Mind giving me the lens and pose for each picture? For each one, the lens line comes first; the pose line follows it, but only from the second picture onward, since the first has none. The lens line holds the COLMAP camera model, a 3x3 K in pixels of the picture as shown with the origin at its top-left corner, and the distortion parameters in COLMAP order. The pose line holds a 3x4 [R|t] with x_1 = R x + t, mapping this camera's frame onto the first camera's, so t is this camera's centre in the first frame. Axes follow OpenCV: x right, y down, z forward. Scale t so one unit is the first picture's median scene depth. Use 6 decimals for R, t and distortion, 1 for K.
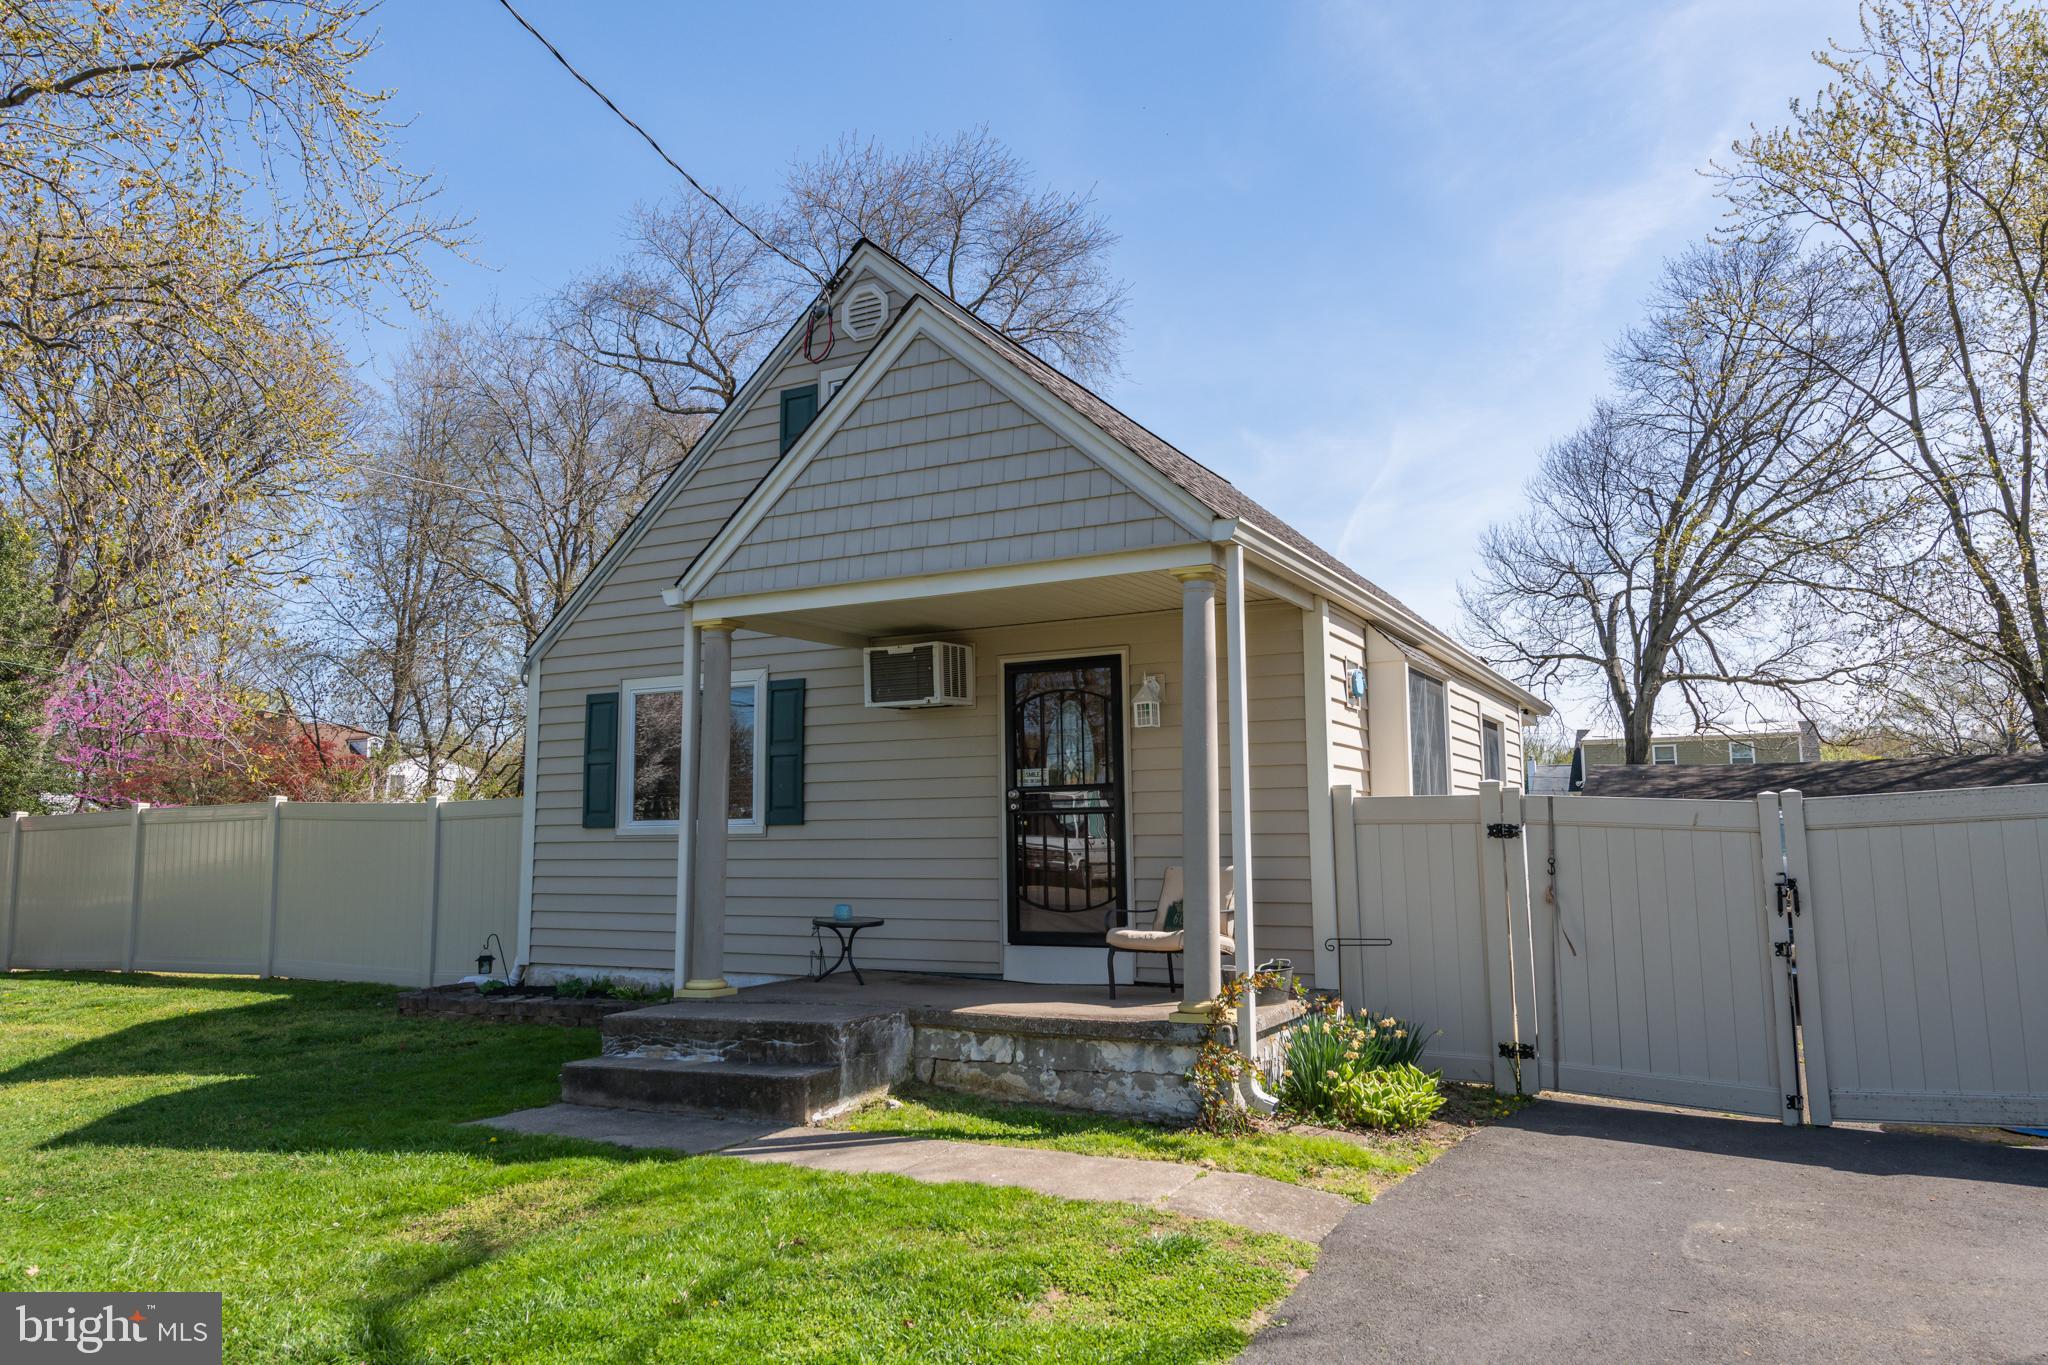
lens RADIAL K [[1374.9, 0, 1029.4], [0, 1374.9, 638.4], [0, 0, 1]] dist [0.045668, -0.050594]
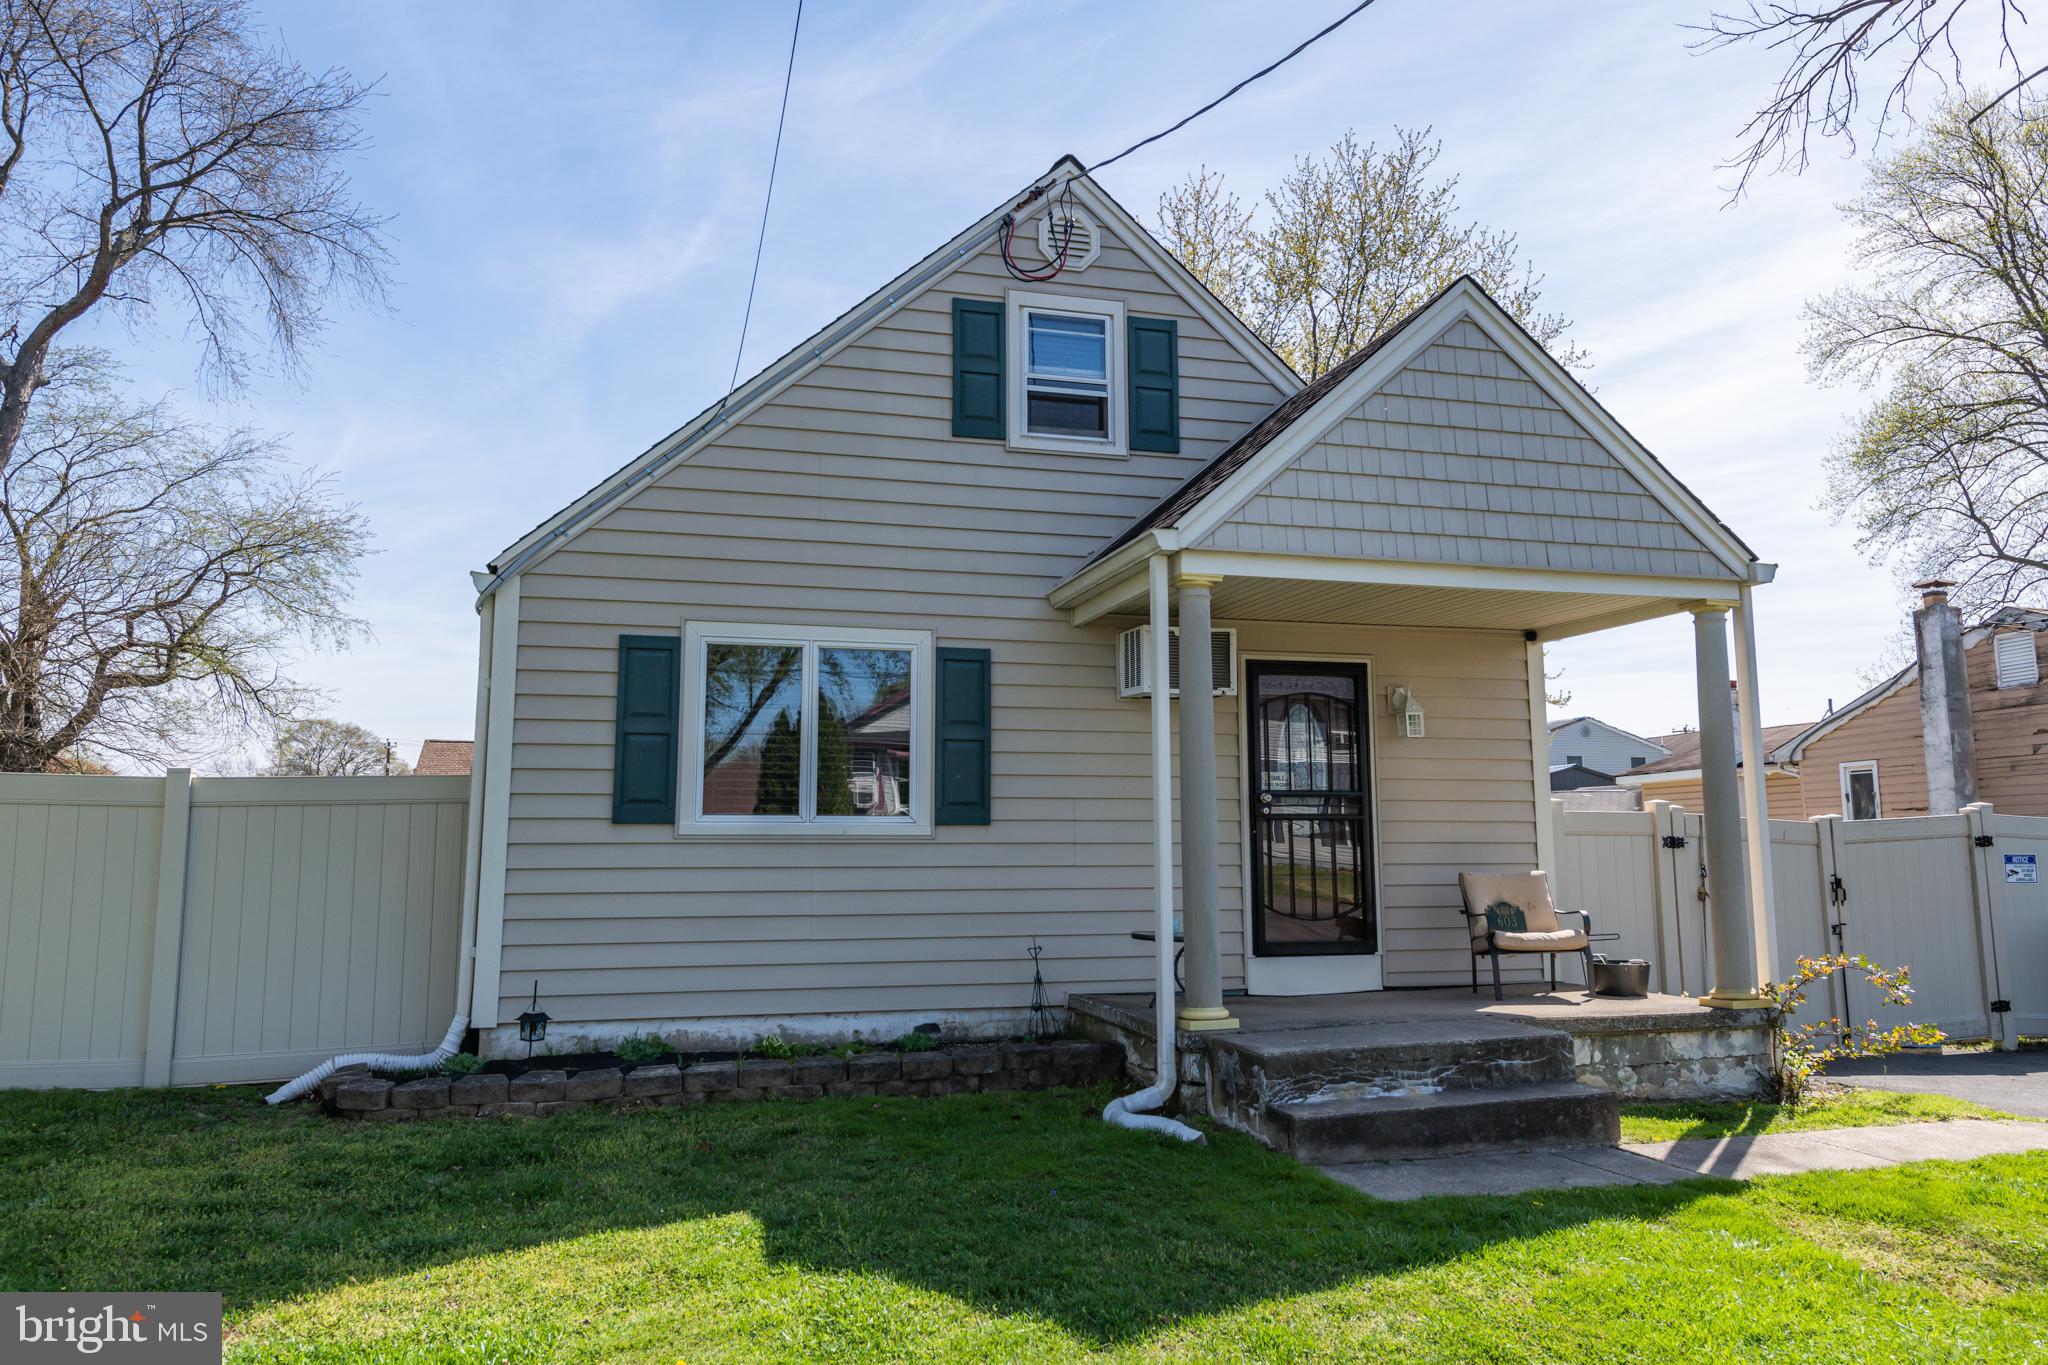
lens RADIAL K [[1374.9, 0, 1029.4], [0, 1374.9, 638.4], [0, 0, 1]] dist [0.045668, -0.050594]
pose [[0.726974, 0.115367, 0.676904, -1.014682], [-0.101622, 0.993006, -0.060101, 0.100429], [-0.679103, -0.025097, 0.733614, 0.536185]]
